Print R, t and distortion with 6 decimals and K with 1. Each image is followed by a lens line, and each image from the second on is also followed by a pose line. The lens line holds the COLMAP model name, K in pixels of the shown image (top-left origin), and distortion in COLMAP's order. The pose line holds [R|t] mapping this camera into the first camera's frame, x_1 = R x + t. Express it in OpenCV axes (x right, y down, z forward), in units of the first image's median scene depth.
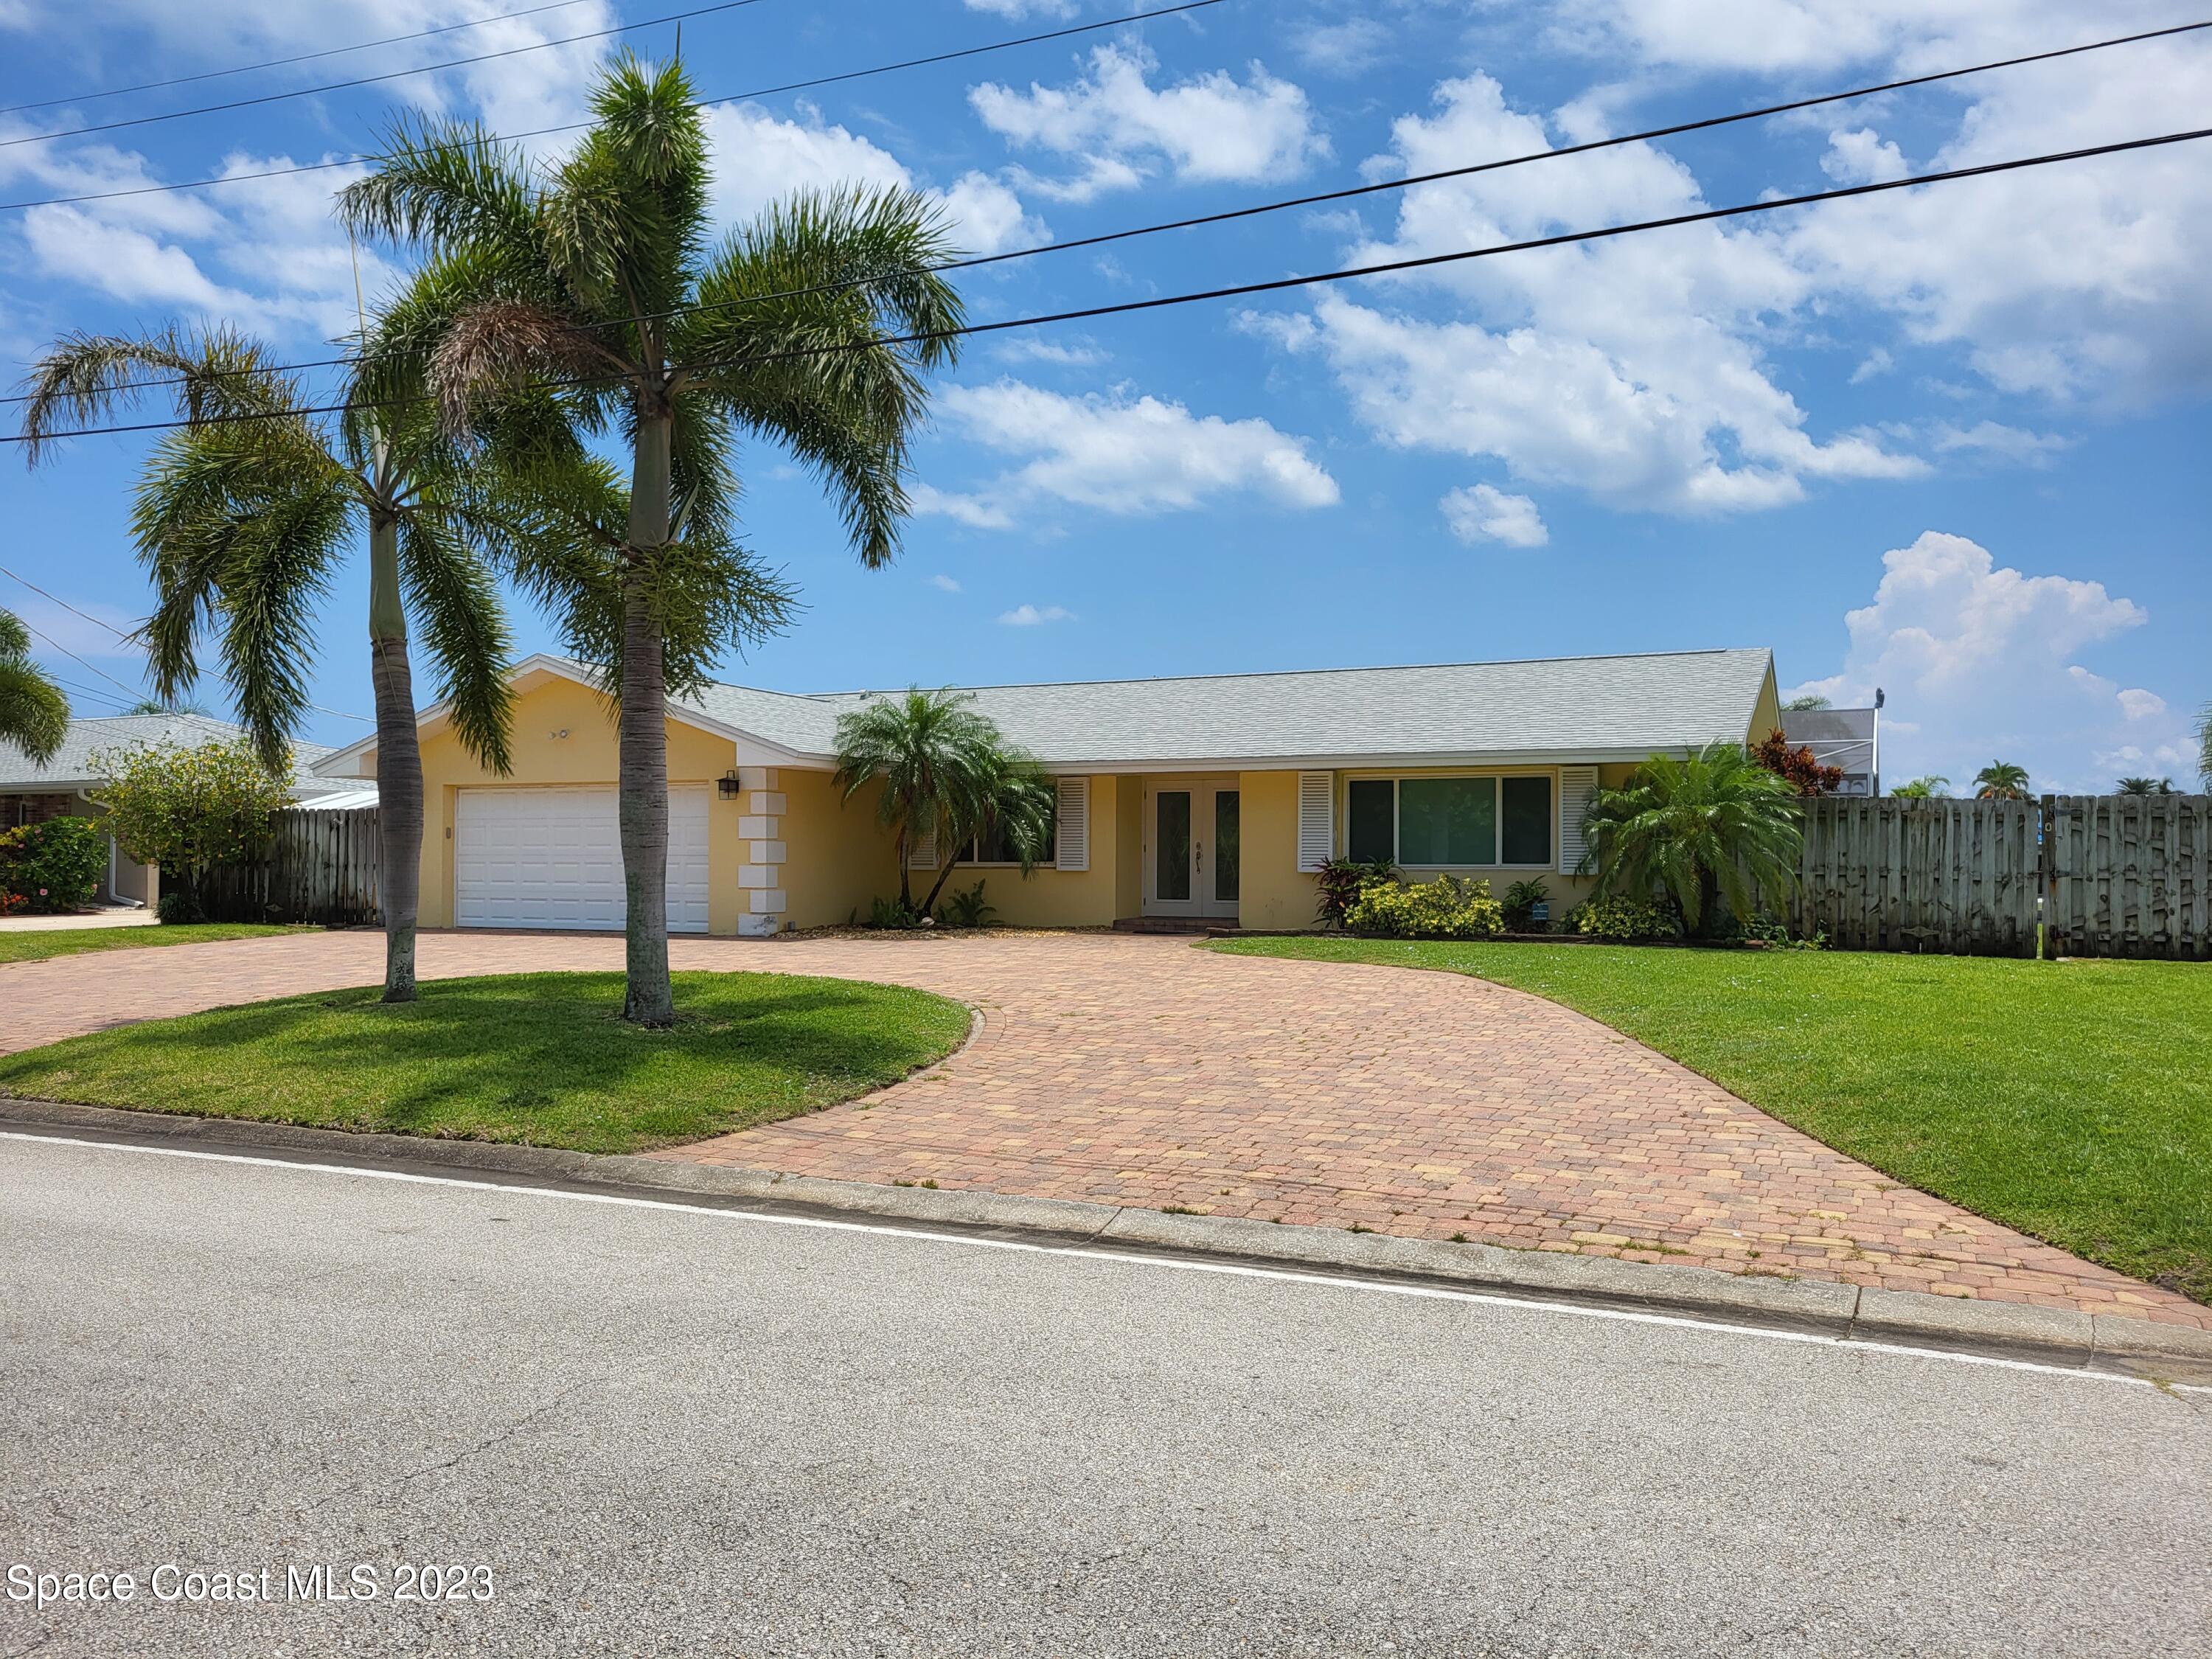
lens RADIAL K [[1679.2, 0, 1106.0], [0, 1679.2, 829.5], [0, 0, 1]] dist [0.036438, 0.001565]
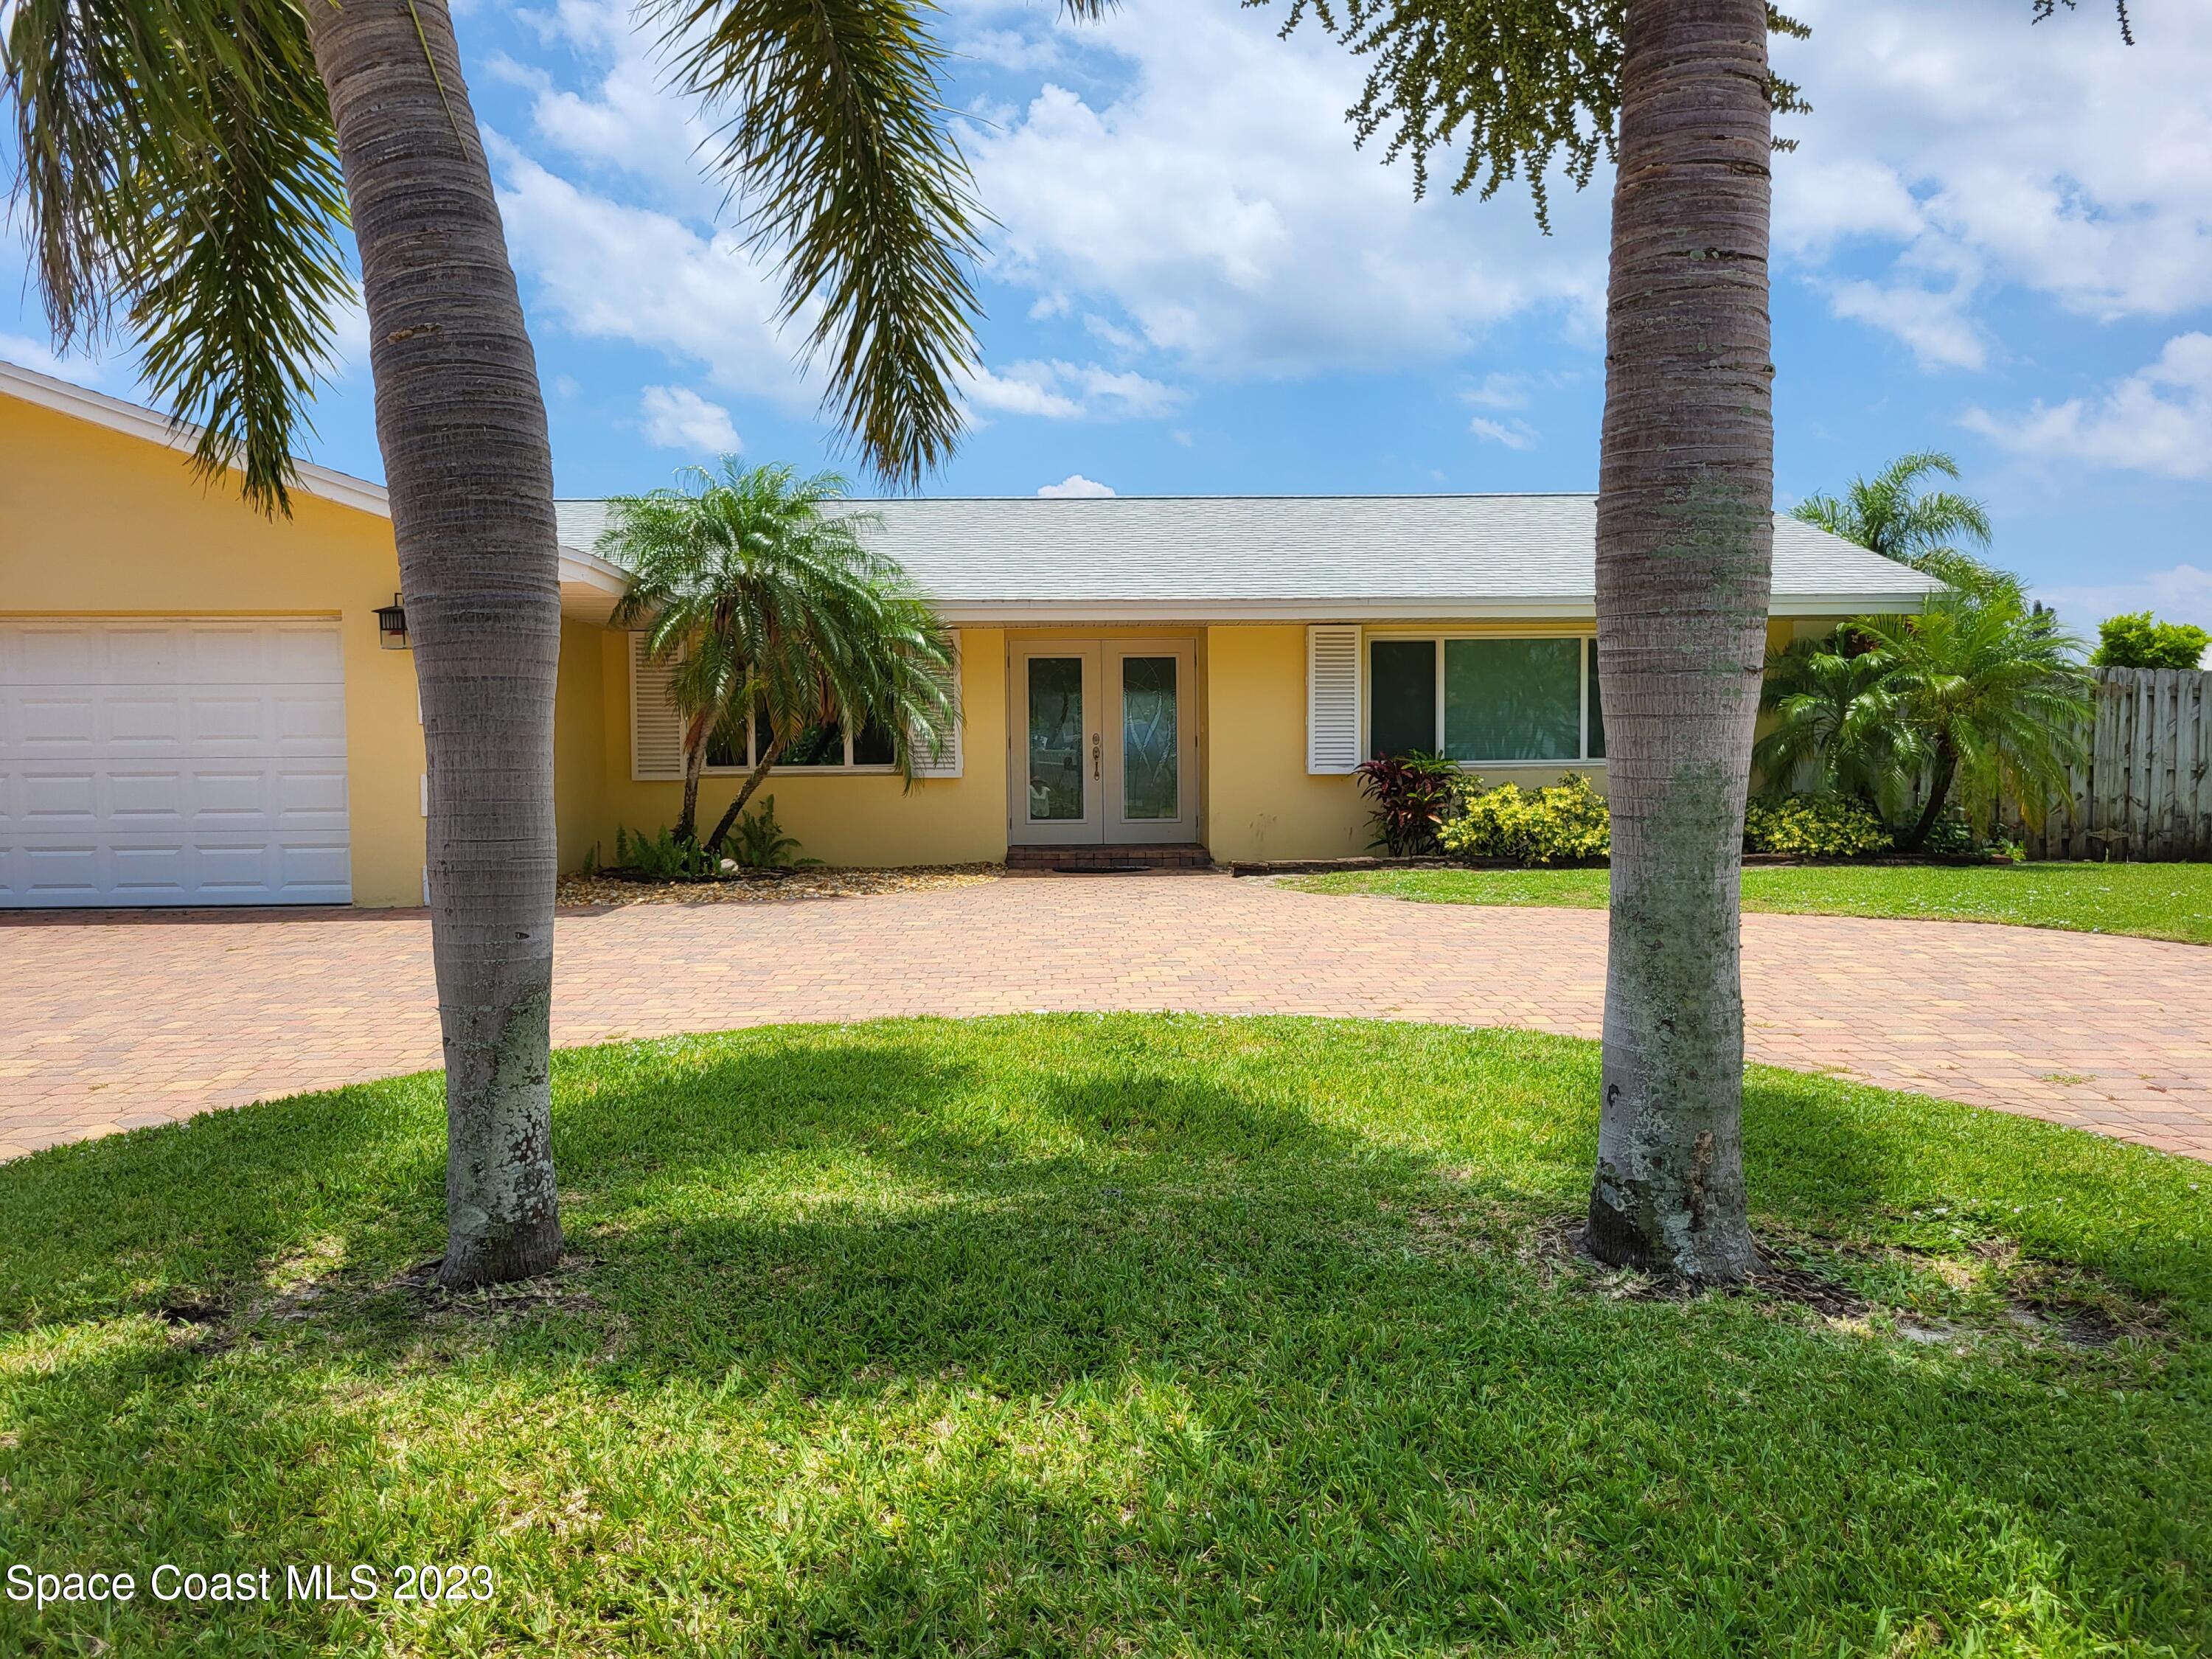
lens RADIAL K [[1712.0, 0, 1106.0], [0, 1712.0, 829.5], [0, 0, 1]] dist [0.000660, 0.000615]
pose [[0.890186, -0.026629, 0.454819, -0.280421], [0.004164, 0.998724, 0.050325, 0.013079], [-0.455579, -0.042905, 0.889161, 0.434386]]
